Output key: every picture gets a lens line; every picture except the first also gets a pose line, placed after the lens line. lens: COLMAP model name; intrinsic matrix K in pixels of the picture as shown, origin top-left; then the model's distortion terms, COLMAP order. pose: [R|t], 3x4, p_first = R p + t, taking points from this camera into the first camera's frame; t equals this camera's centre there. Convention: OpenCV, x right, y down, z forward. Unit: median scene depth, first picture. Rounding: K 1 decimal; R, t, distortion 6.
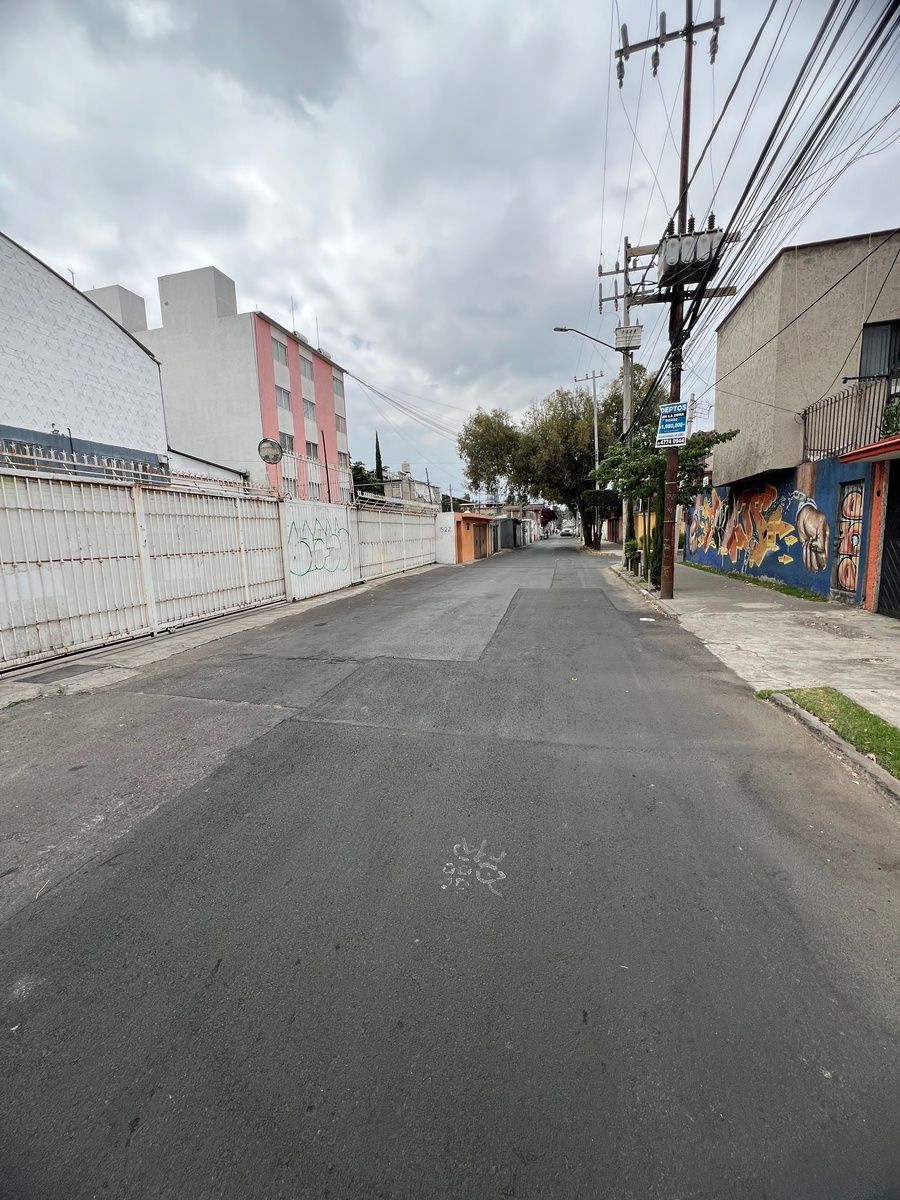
lens RADIAL K [[477.3, 0, 447.4], [0, 477.3, 600.3], [0, 0, 1]] dist [0.000642, 0.000289]
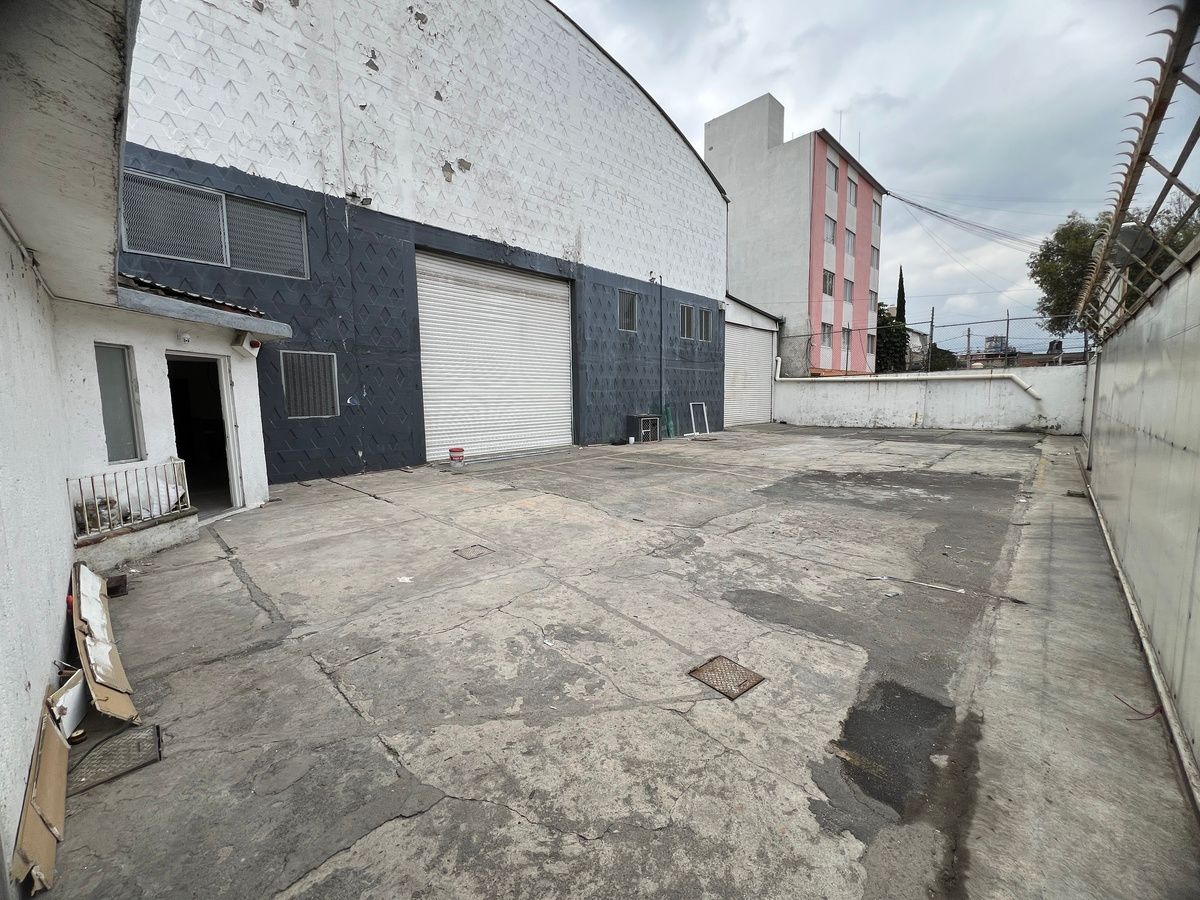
lens RADIAL K [[477.3, 0, 599.4], [0, 477.3, 447.0], [0, 0, 1]] dist [0.000642, 0.000289]
pose [[0.860988, 0.073912, -0.503226, -0.586765], [-0.083404, 0.996509, 0.003666, -0.016535], [0.501740, 0.038815, 0.864147, 0.185283]]
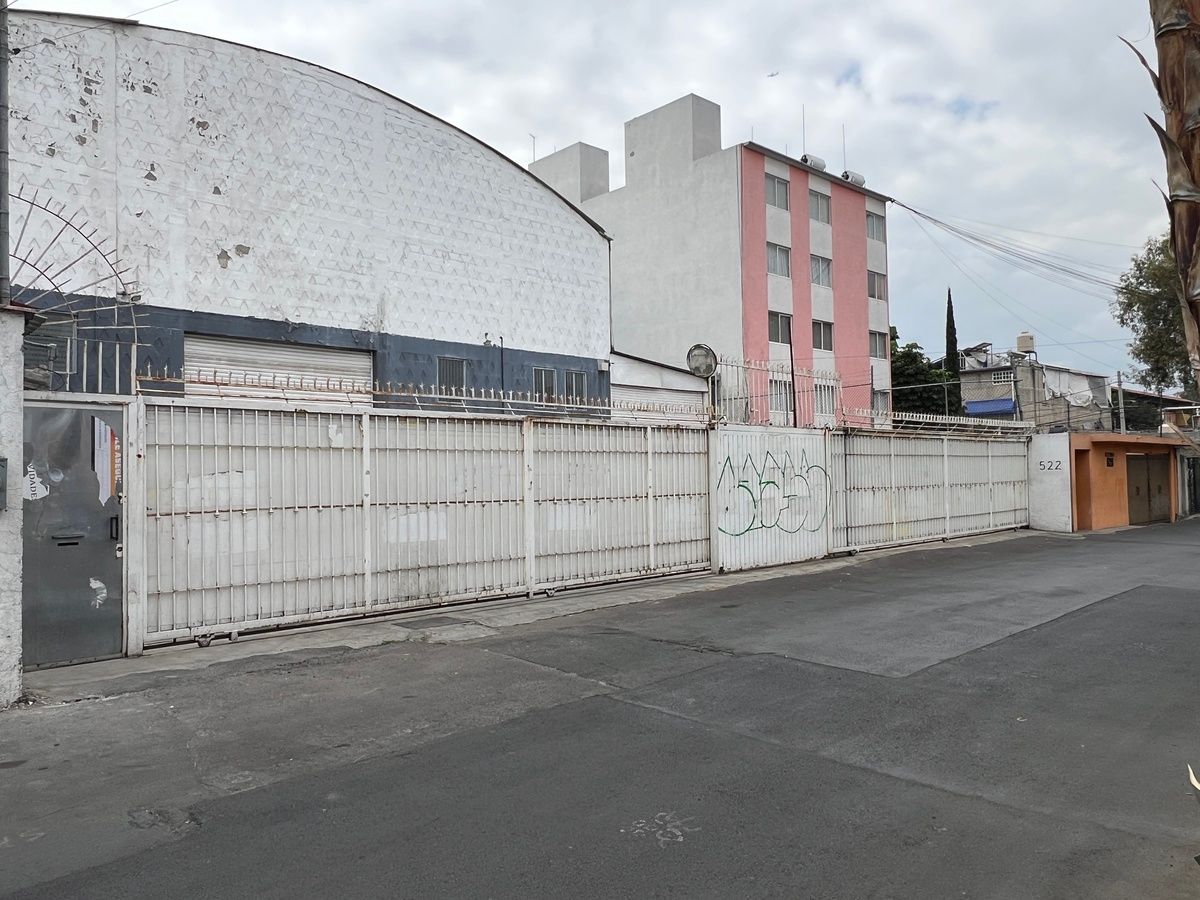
lens RADIAL K [[865.5, 0, 590.6], [0, 865.5, 454.7], [0, 0, 1]] dist [0.000711, -0.006008]
pose [[0.838889, 0.006792, -0.544260, 0.193184], [-0.087817, 0.988511, -0.123019, 0.004042], [0.537172, 0.150995, 0.829847, -0.149631]]
